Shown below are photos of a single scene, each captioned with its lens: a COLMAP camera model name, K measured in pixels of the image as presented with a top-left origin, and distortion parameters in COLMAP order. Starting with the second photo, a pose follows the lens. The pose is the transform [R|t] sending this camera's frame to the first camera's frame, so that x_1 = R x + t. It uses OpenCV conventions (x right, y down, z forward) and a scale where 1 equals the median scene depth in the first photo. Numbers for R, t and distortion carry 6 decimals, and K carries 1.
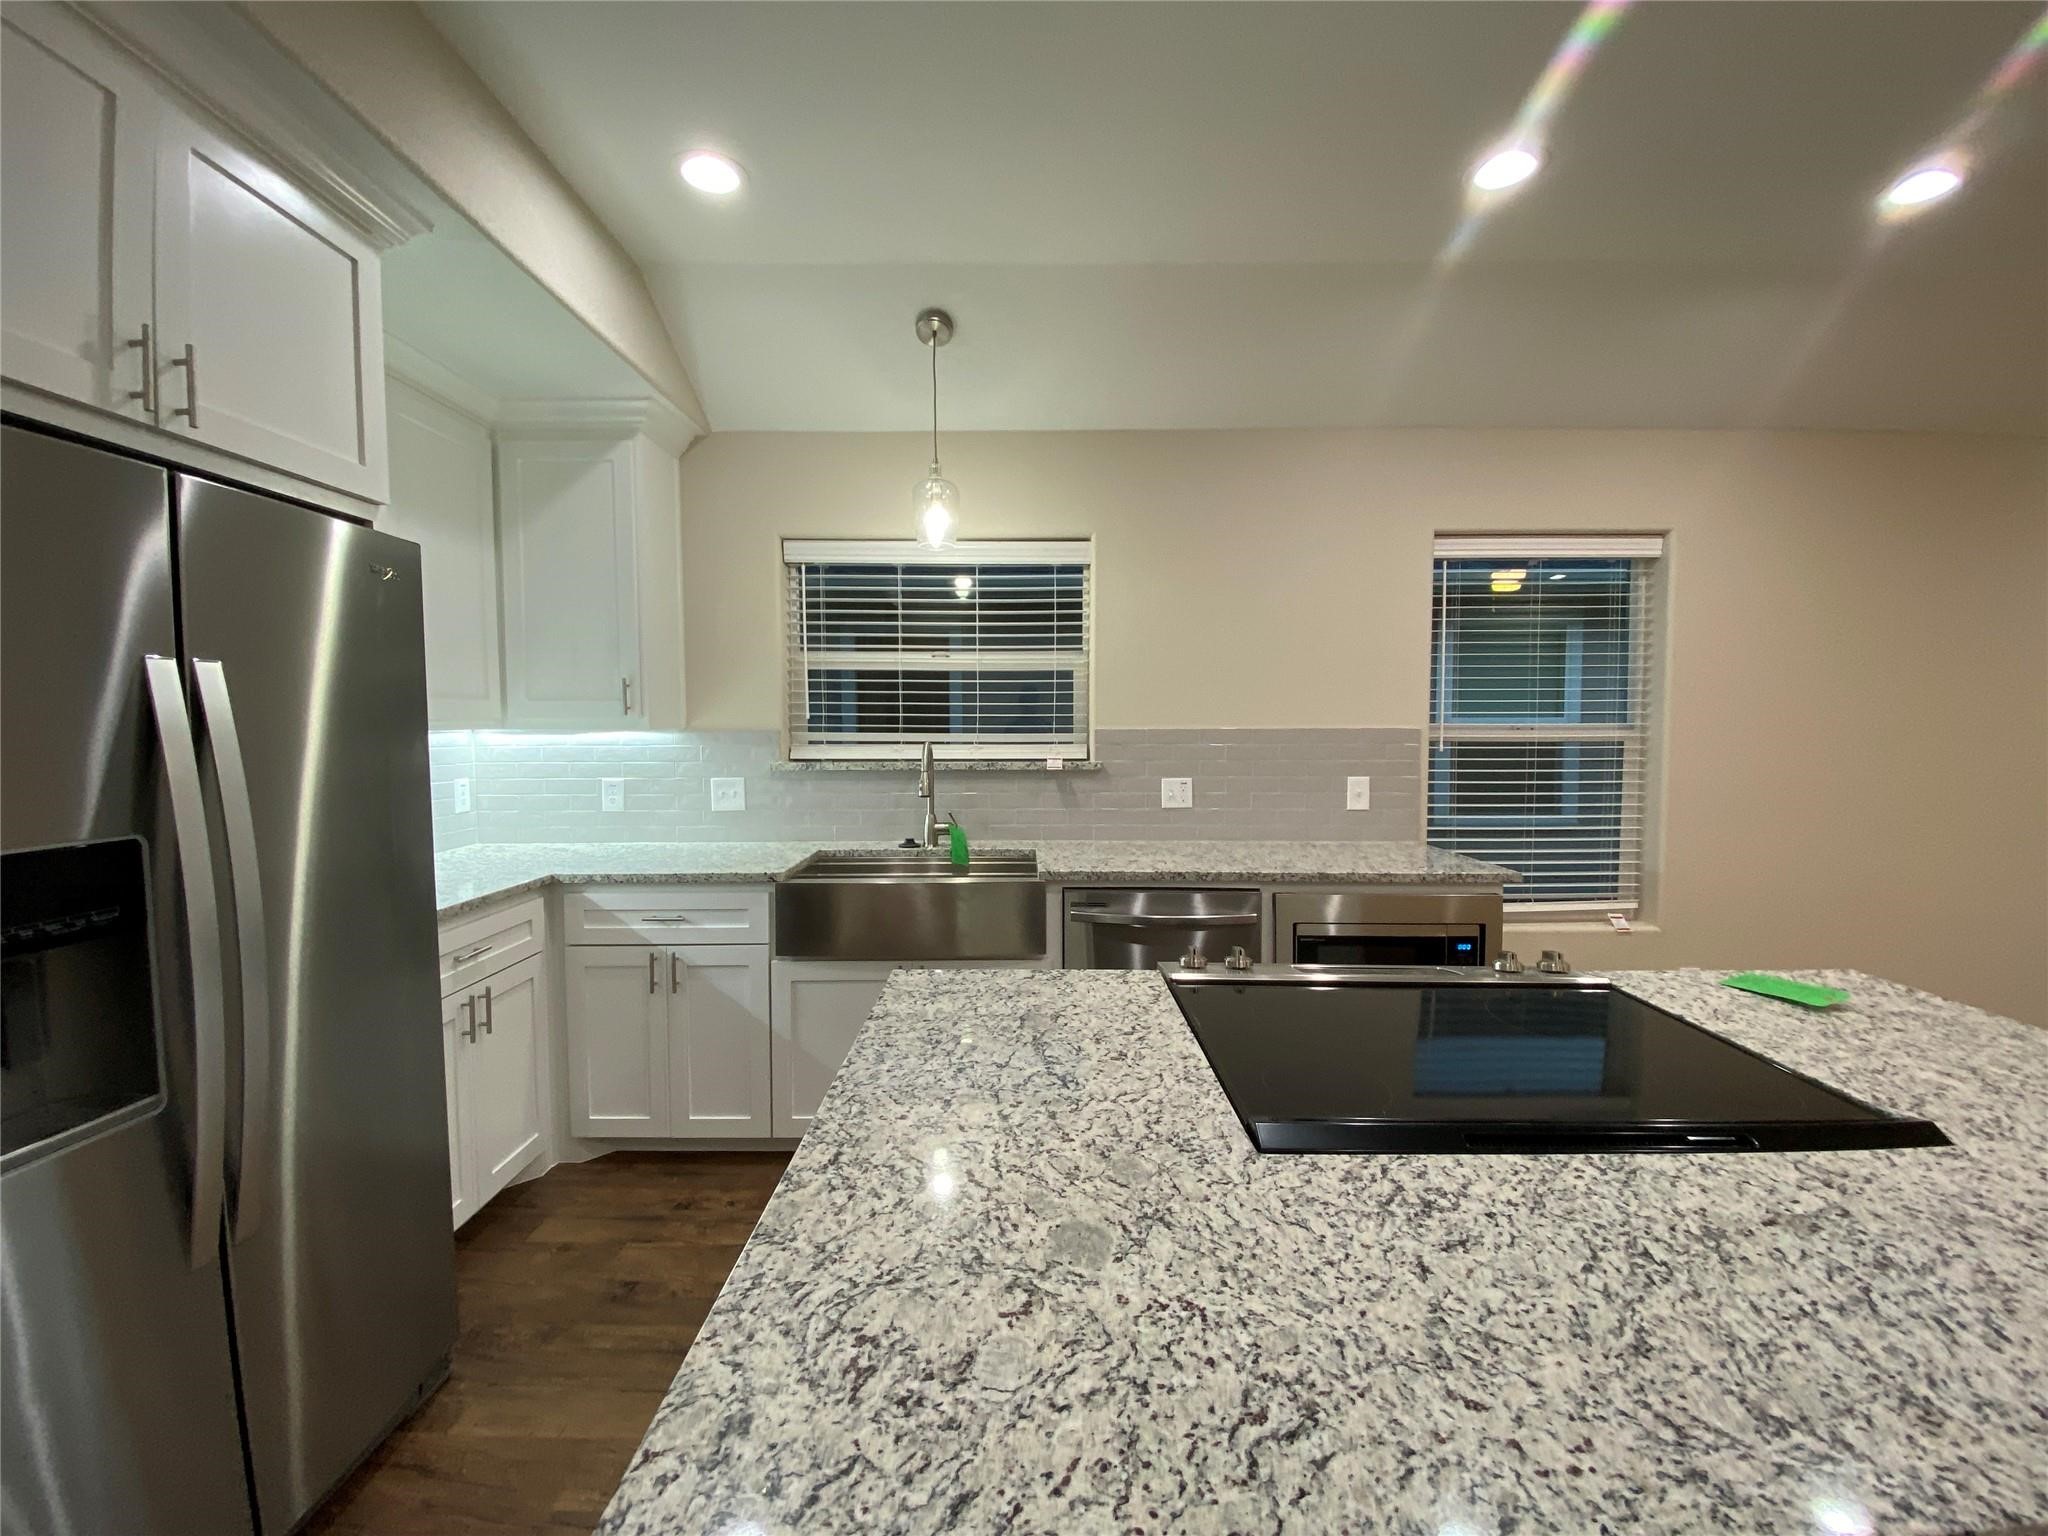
lens RADIAL K [[819.3, 0, 1017.1], [0, 819.3, 758.7], [0, 0, 1]] dist [0.042950, -0.029817]
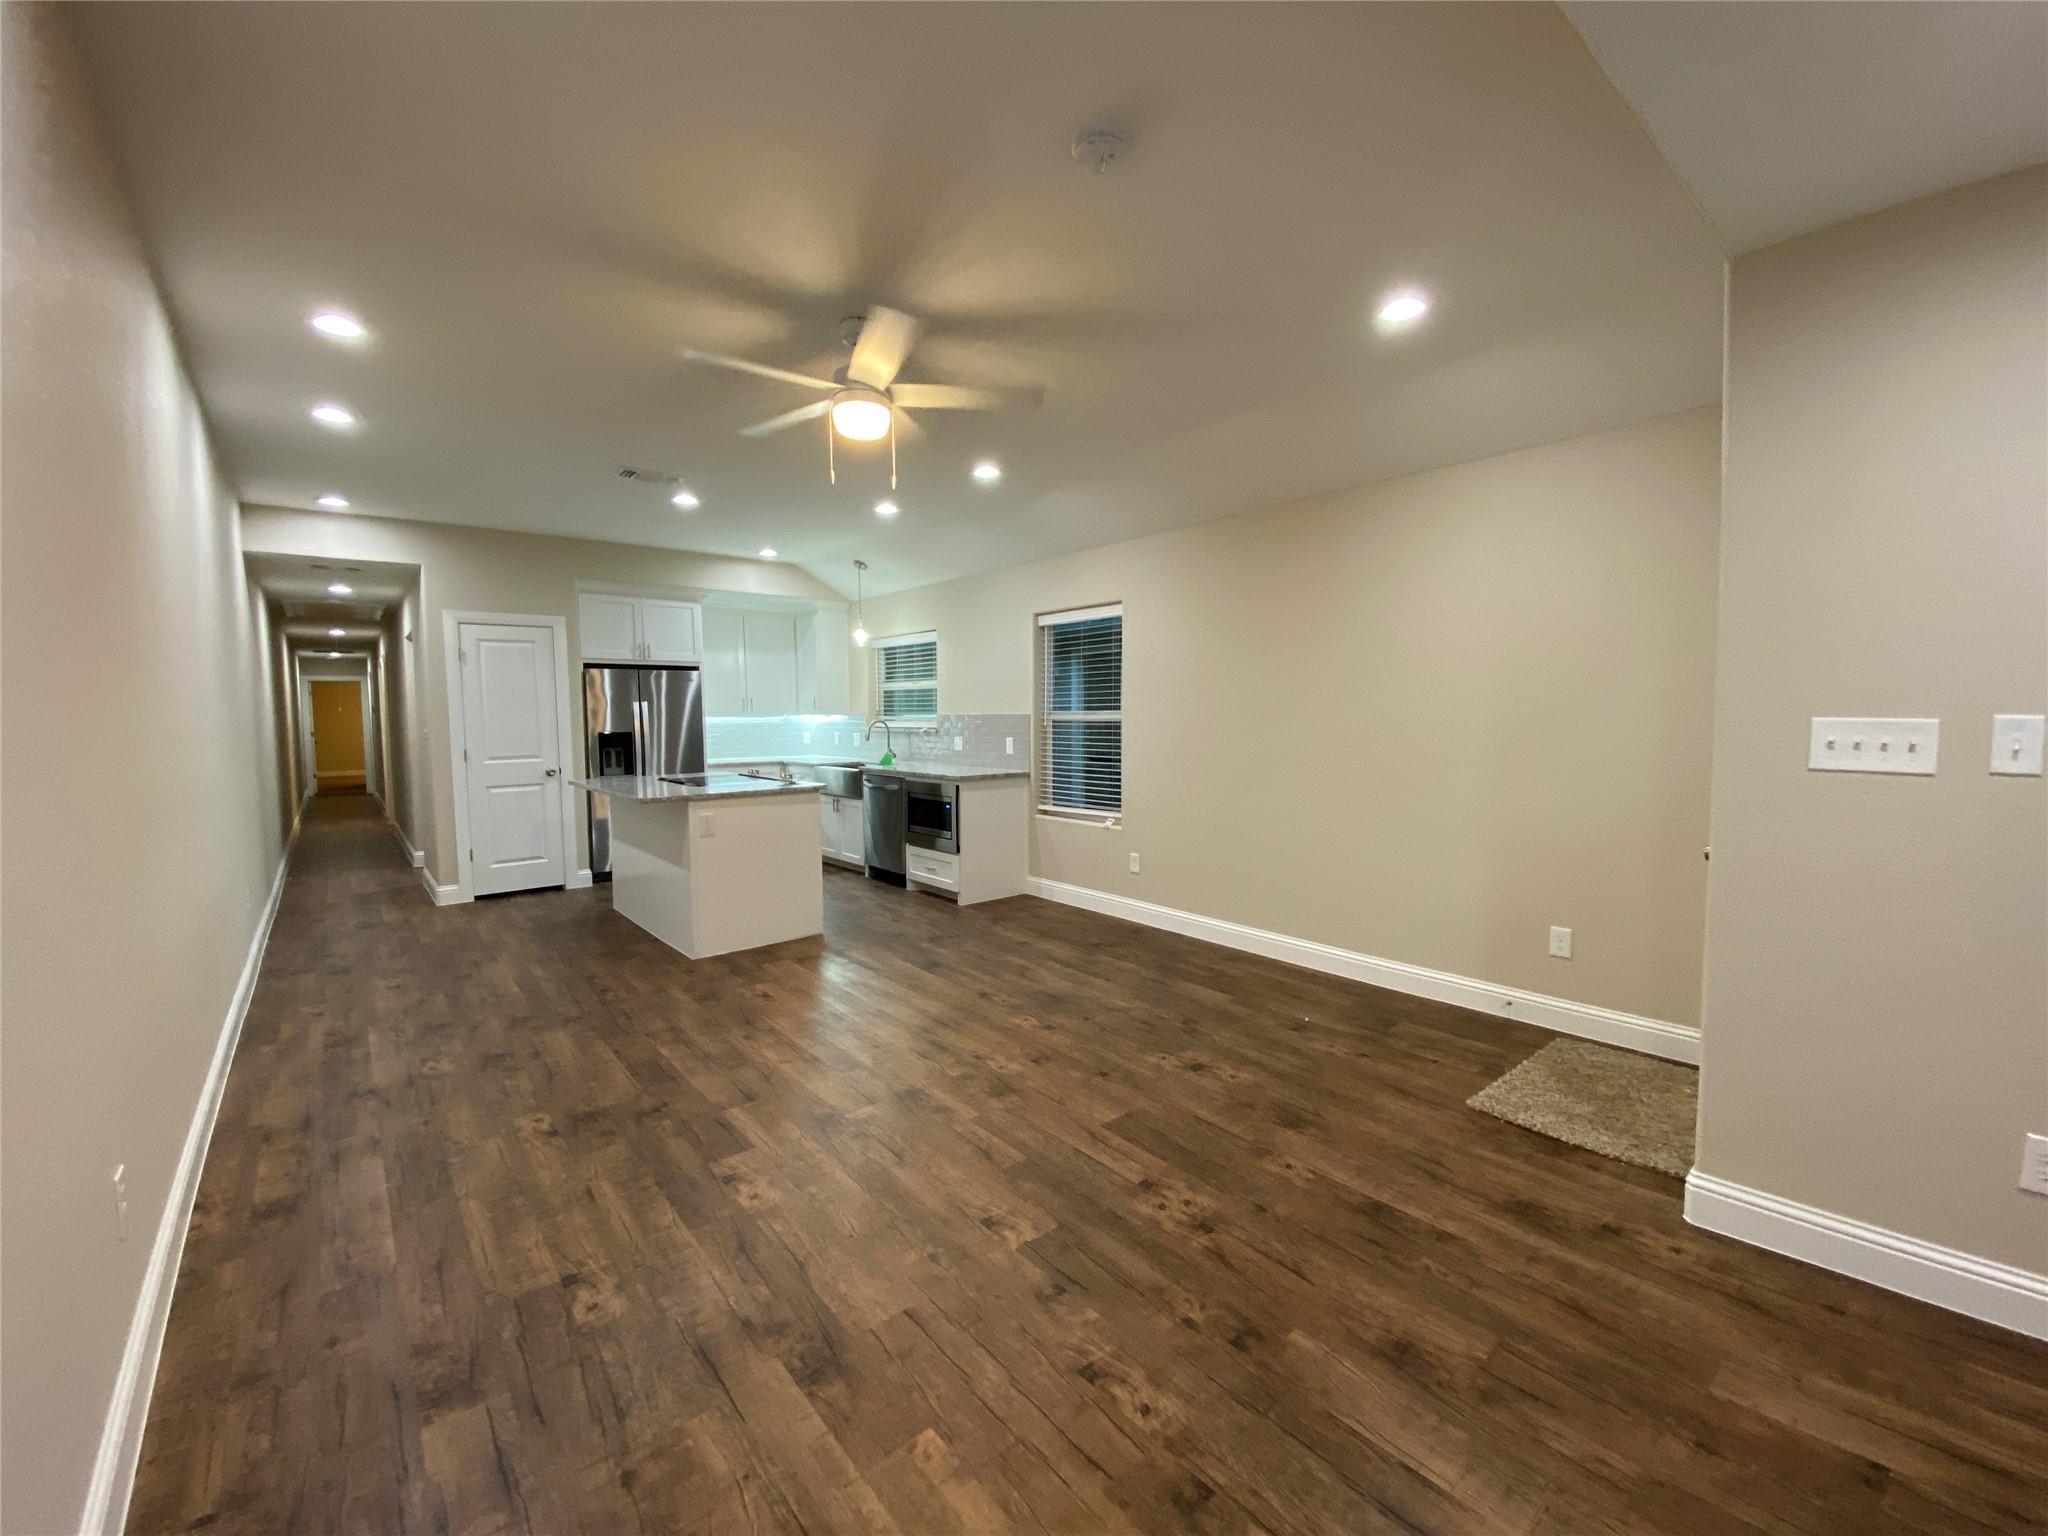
lens RADIAL K [[809.2, 0, 1024.0], [0, 809.2, 768.0], [0, 0, 1]] dist [-0.007124, -0.000487]
pose [[0.653933, 0.049849, -0.754909, 1.937835], [-0.026761, 0.998727, 0.042768, 0.010232], [0.756079, -0.007765, 0.654434, -0.269703]]
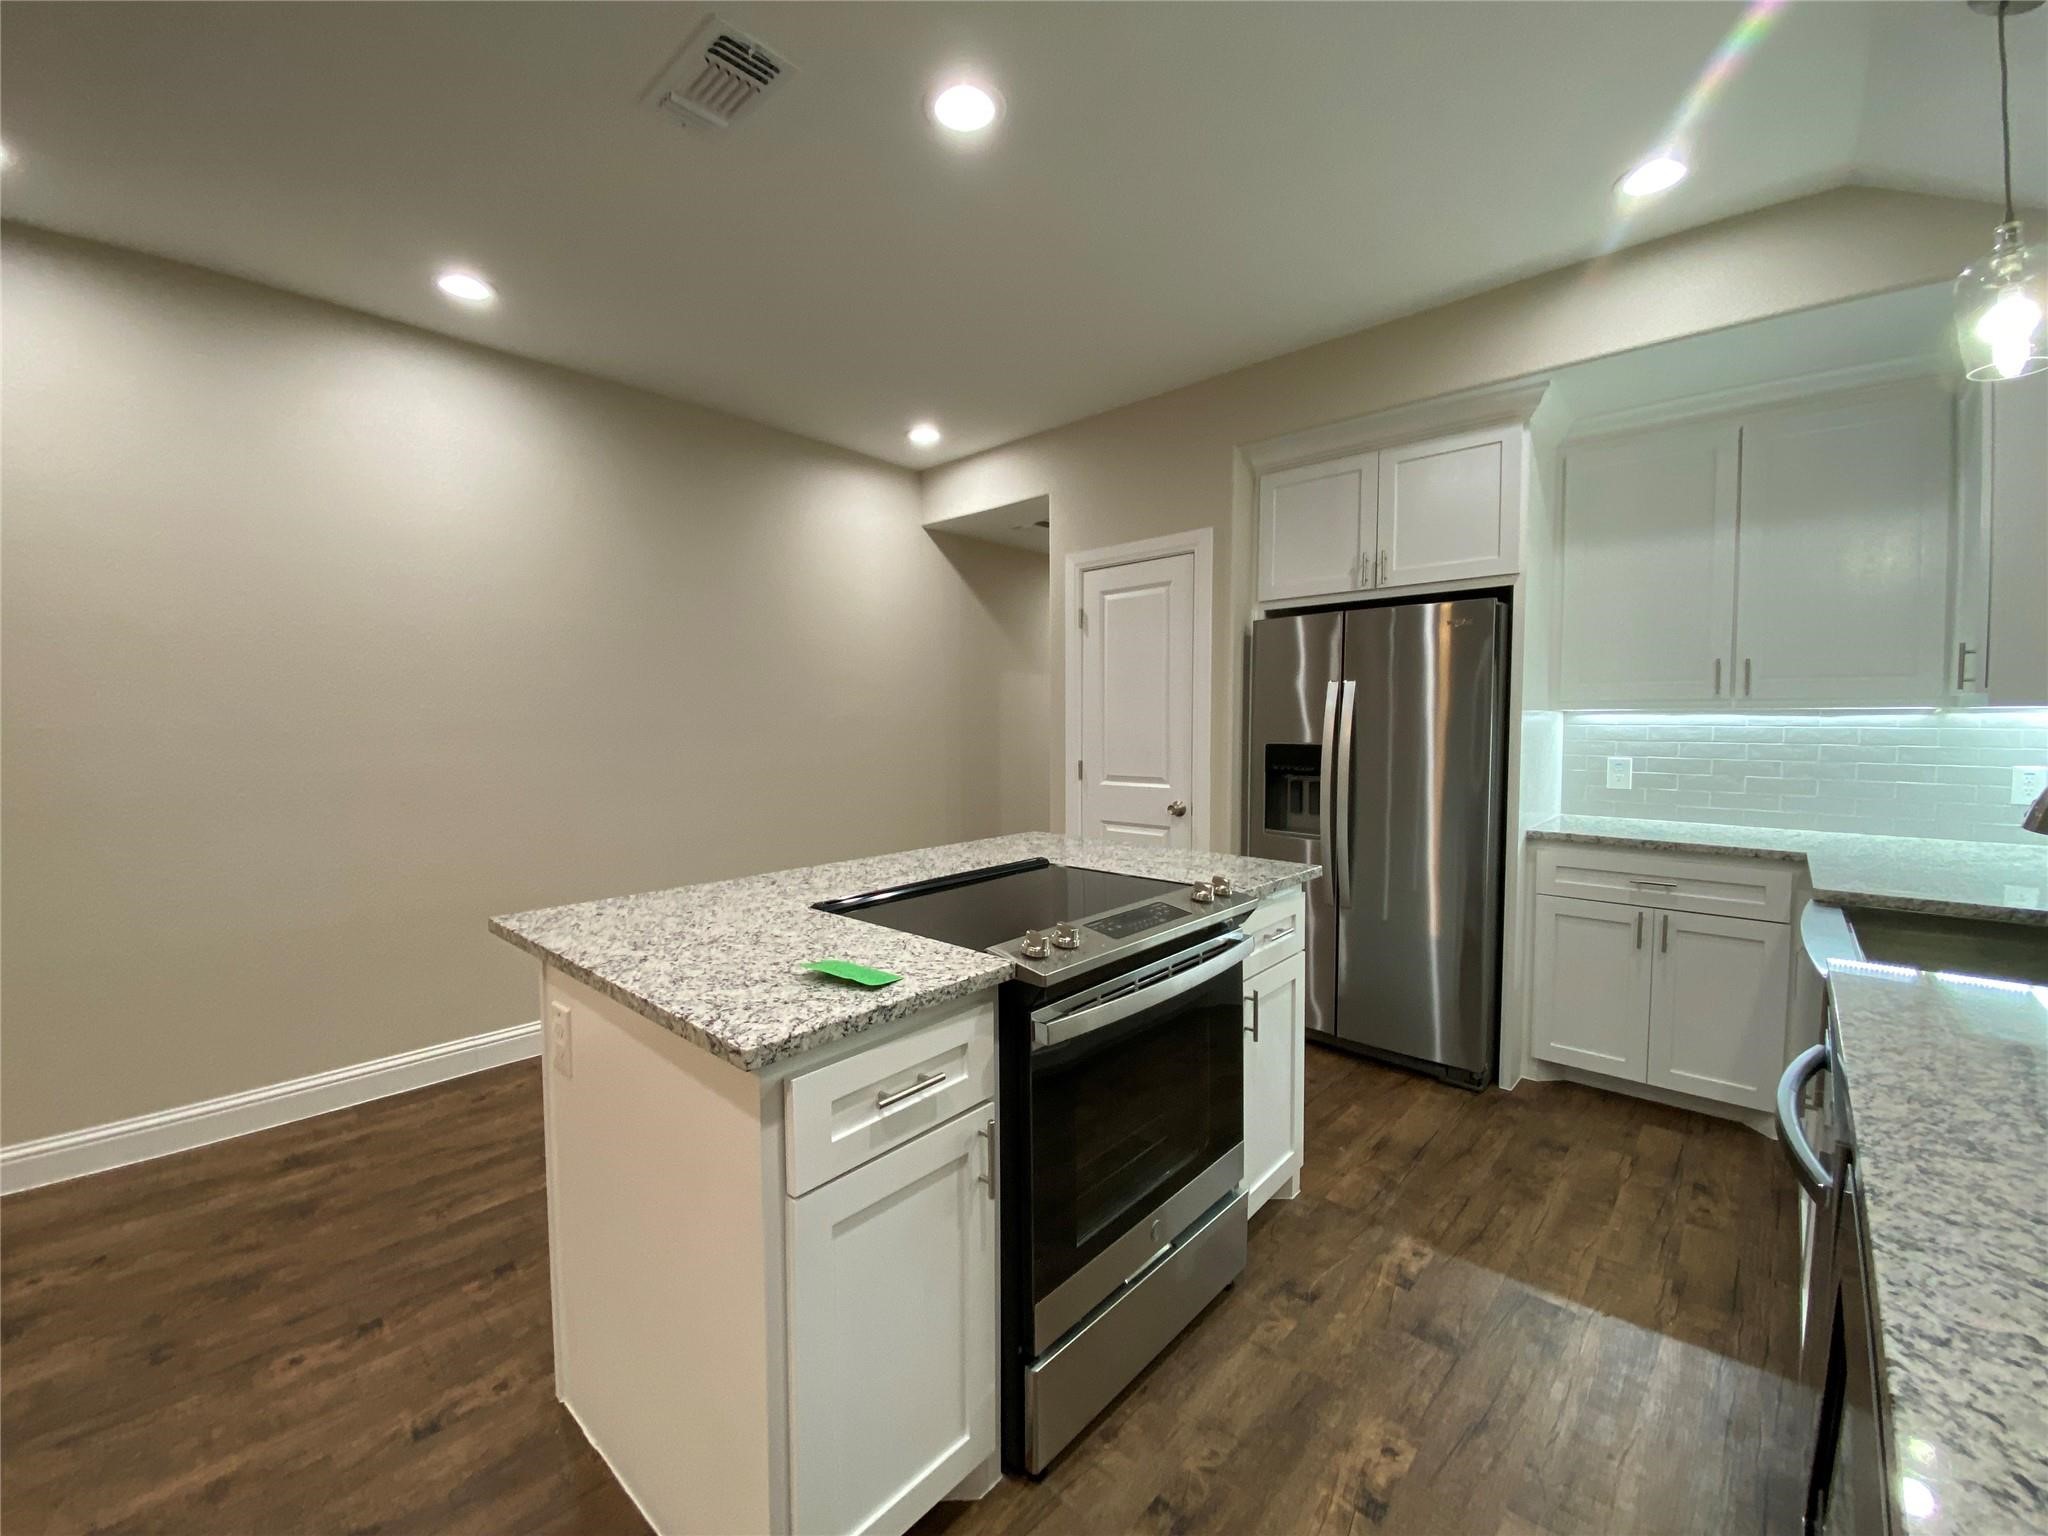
lens RADIAL K [[834.6, 0, 1014.1], [0, 834.6, 756.9], [0, 0, 1]] dist [0.033321, -0.022264]
pose [[-0.673772, 0.041396, -0.737778, 0.658049], [-0.026645, 0.996419, 0.080242, -0.025283], [0.738458, 0.073723, -0.670257, 0.777900]]
